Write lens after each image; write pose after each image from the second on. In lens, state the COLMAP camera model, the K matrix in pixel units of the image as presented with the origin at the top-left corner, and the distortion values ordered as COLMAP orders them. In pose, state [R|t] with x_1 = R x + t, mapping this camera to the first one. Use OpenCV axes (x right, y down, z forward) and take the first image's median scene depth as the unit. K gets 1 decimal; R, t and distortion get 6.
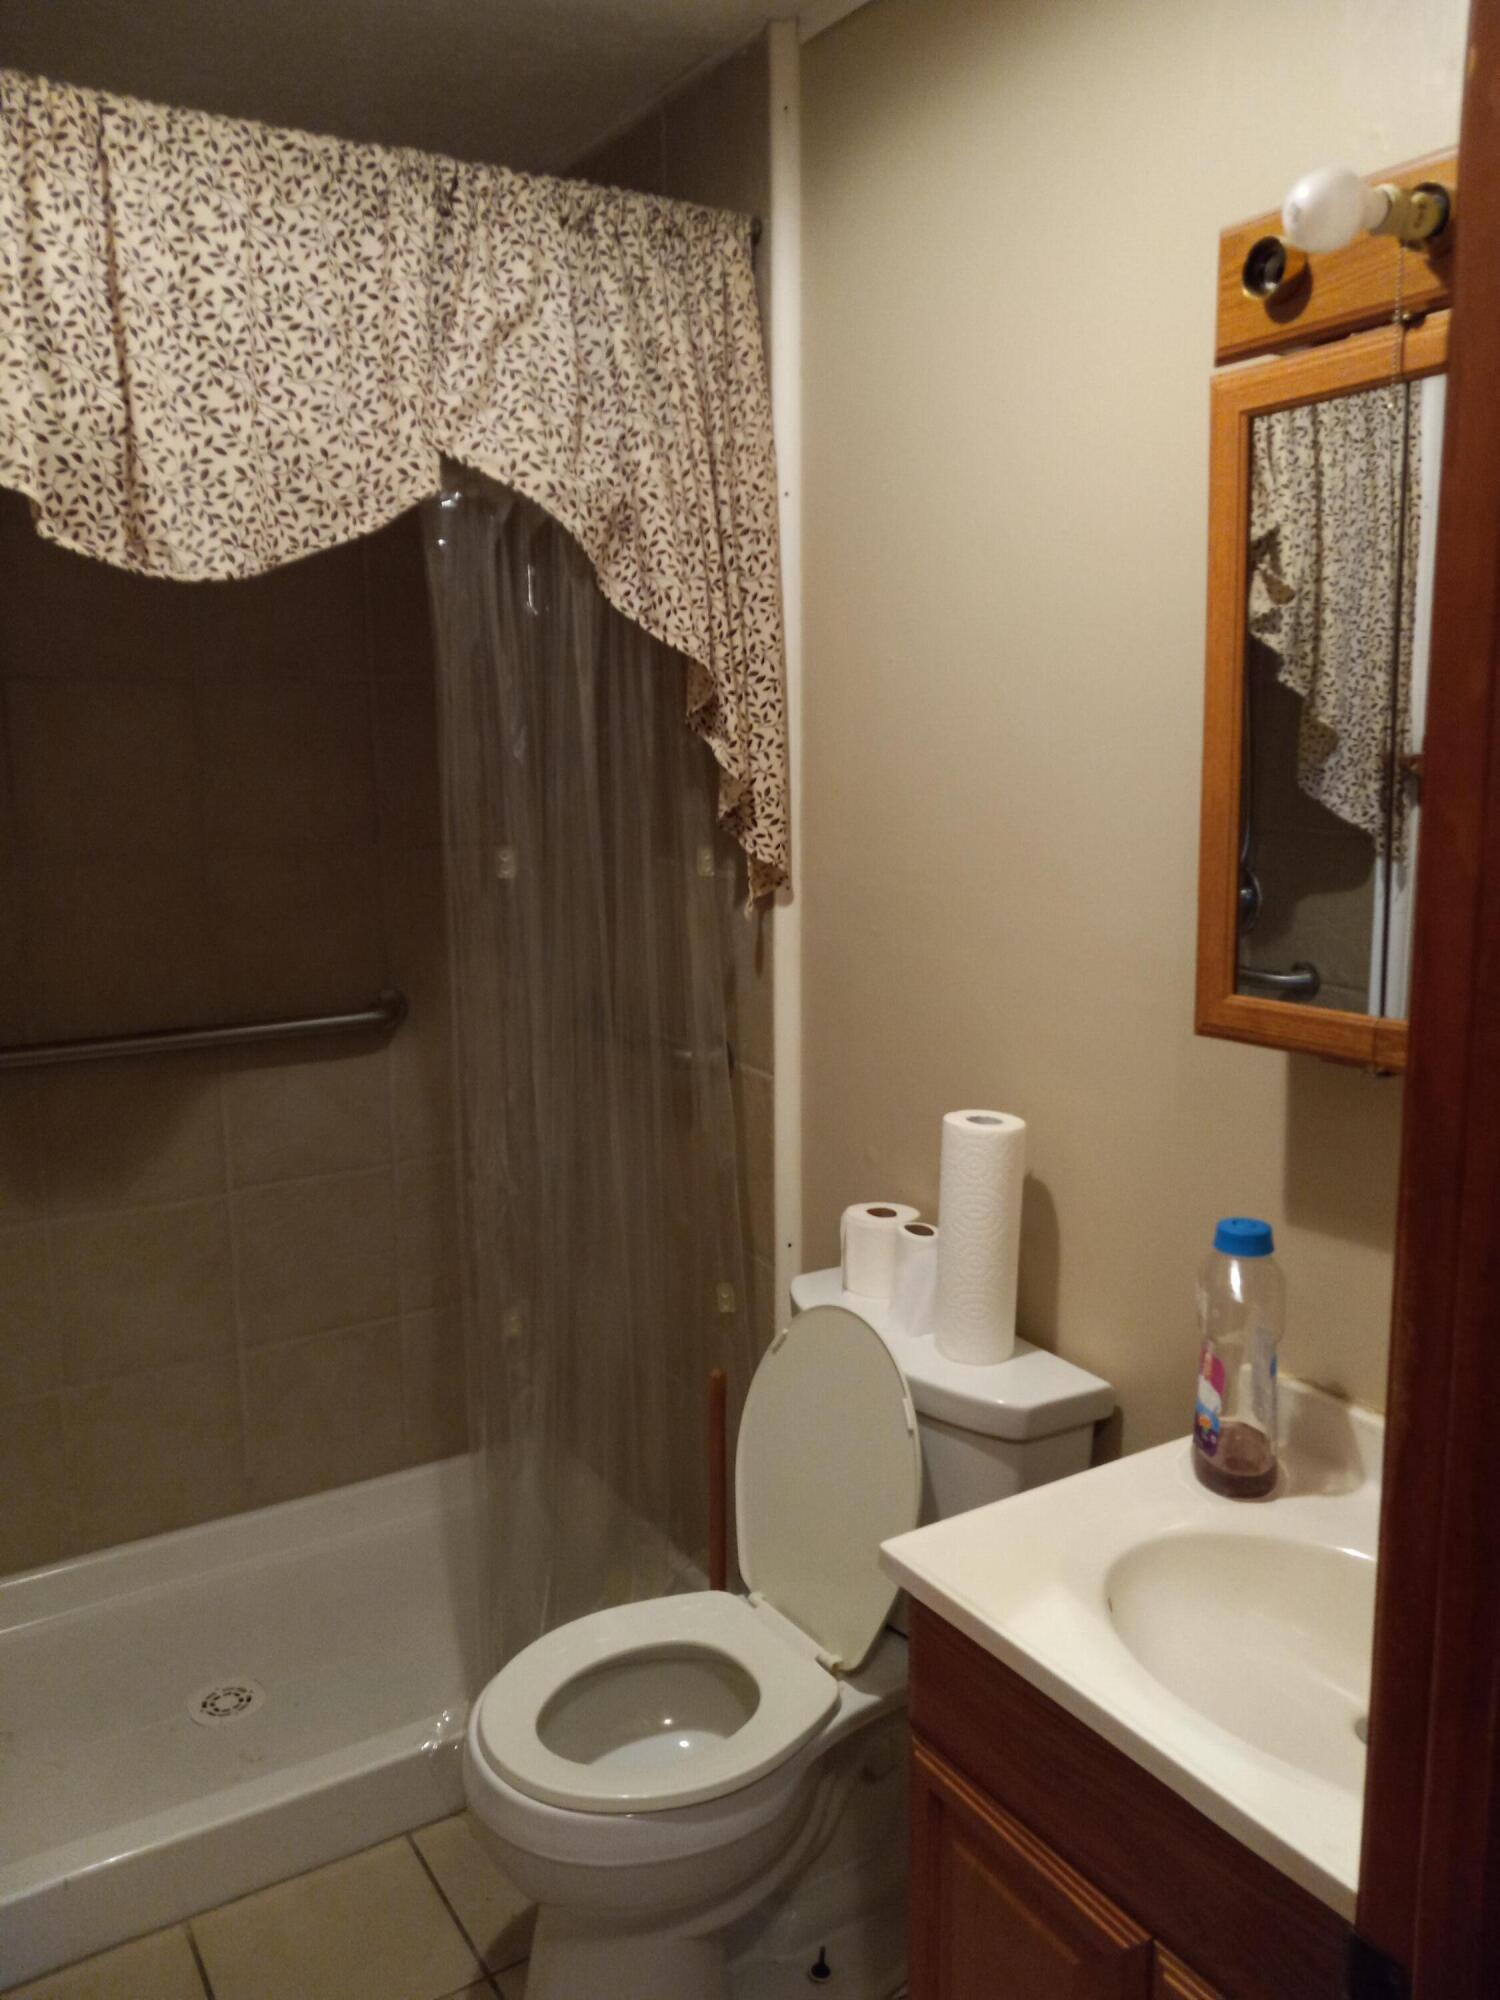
lens RADIAL K [[1602.1, 0, 752.4], [0, 1602.1, 1004.1], [0, 0, 1]] dist [0.032918, -0.010121]
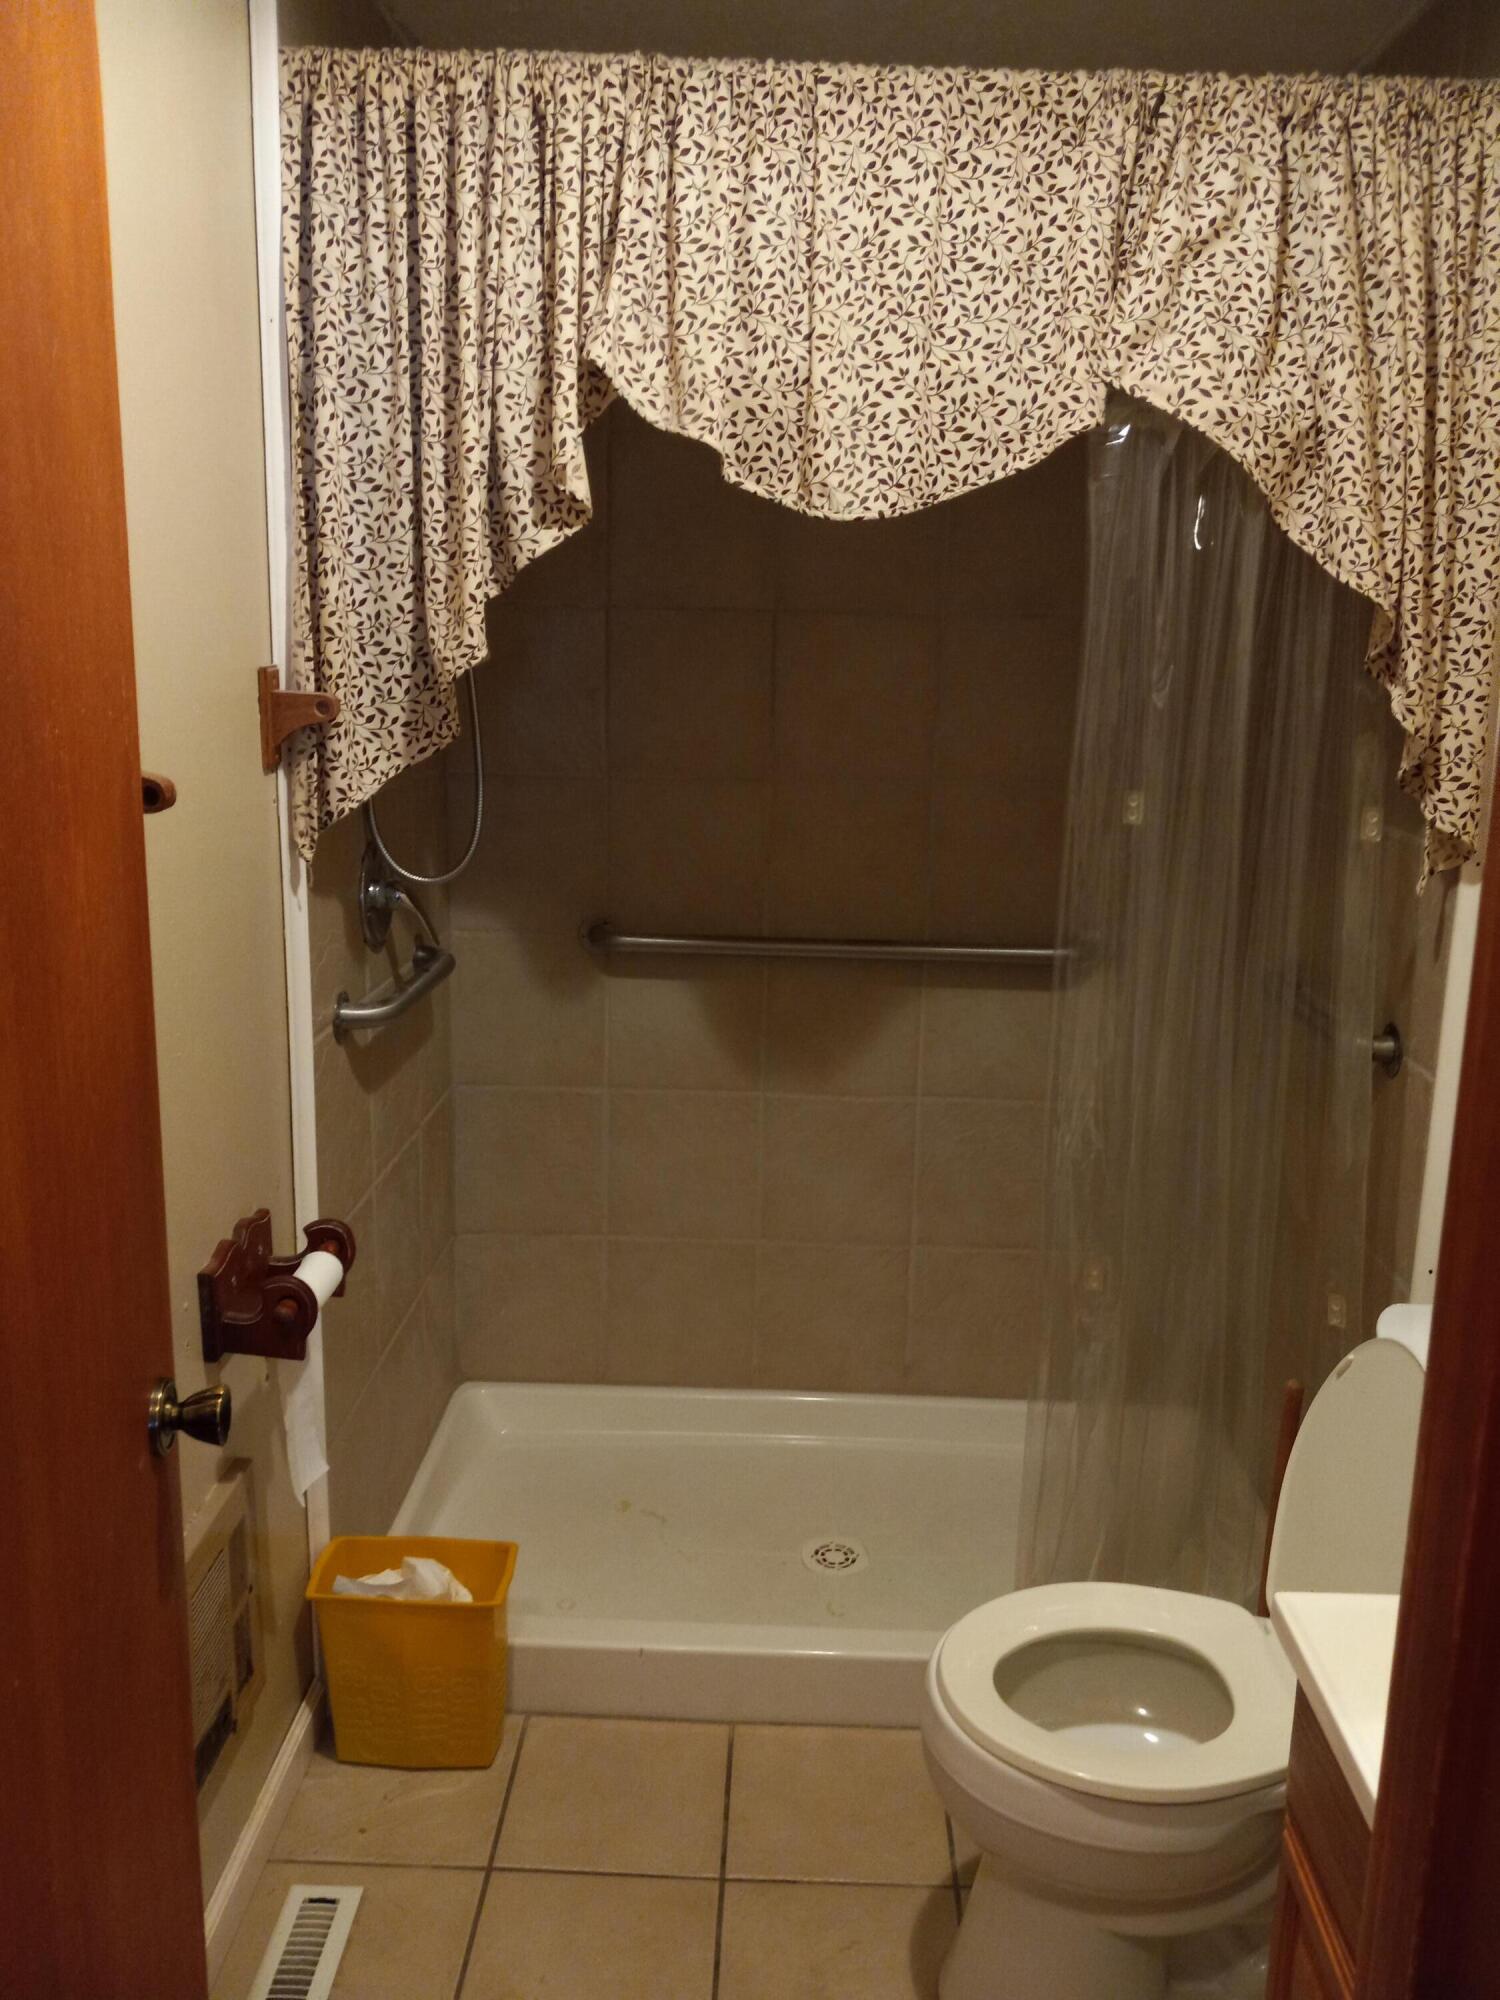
lens RADIAL K [[1602.1, 0, 753.9], [0, 1602.1, 999.3], [0, 0, 1]] dist [0.032918, -0.010121]
pose [[0.852437, 0.141032, -0.503450, 0.168823], [-0.124029, 0.989992, 0.067321, -0.010273], [0.507906, 0.005055, 0.861398, 0.046158]]
